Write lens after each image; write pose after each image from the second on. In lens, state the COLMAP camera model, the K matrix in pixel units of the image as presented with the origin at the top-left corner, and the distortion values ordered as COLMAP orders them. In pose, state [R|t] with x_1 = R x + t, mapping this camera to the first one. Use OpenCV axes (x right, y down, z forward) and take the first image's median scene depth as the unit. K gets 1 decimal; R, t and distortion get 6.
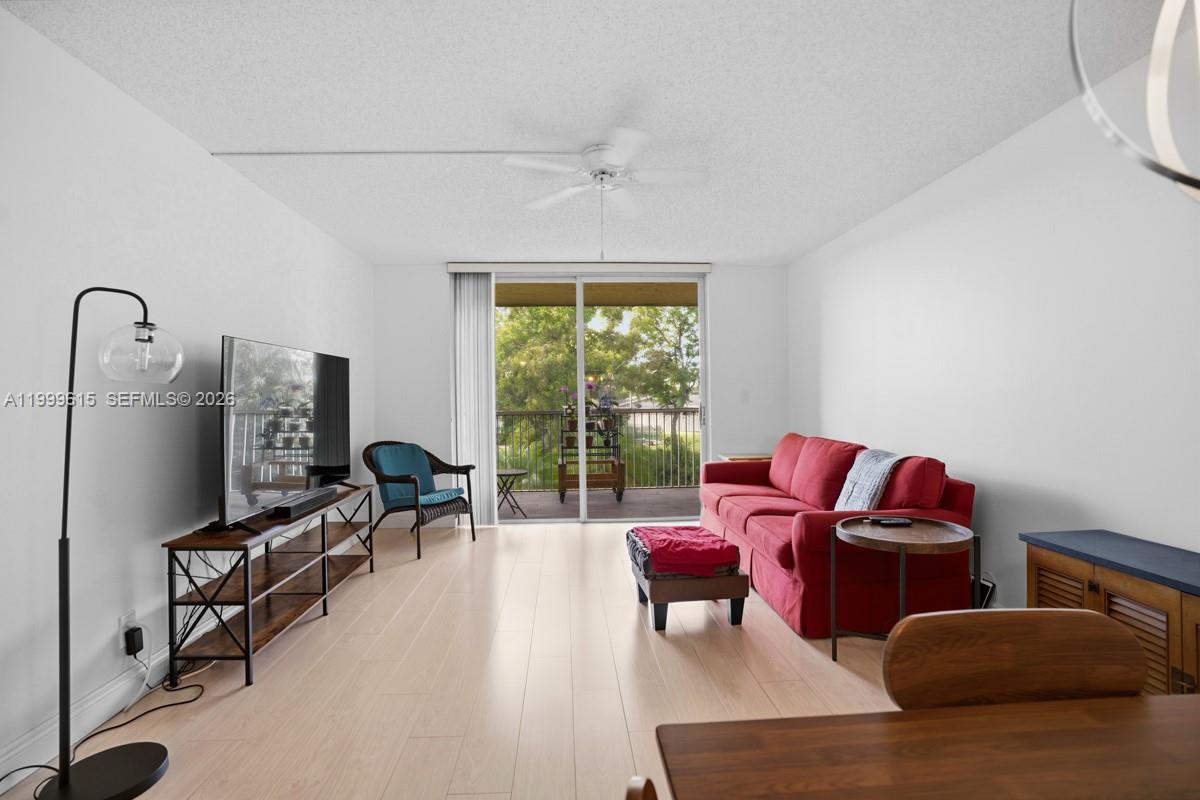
lens RADIAL K [[521.2, 0, 594.1], [0, 521.2, 397.9], [0, 0, 1]] dist [-0.038303, -0.000177]
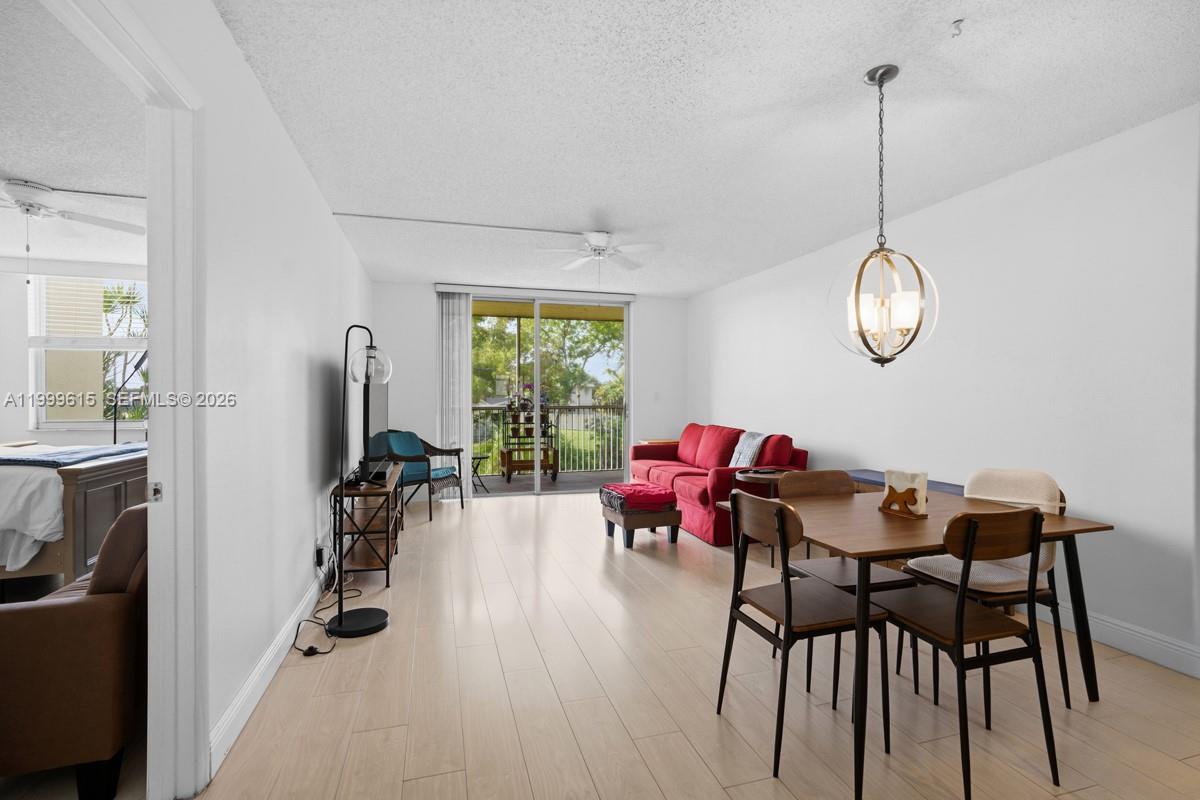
lens RADIAL K [[566.4, 0, 602.2], [0, 566.4, 396.5], [0, 0, 1]] dist [-0.045368, 0.015118]
pose [[0.958511, 0.011951, 0.284806, -0.329155], [-0.011764, 0.999928, -0.002366, 0.003511], [-0.284813, -0.001083, 0.958582, -0.445139]]
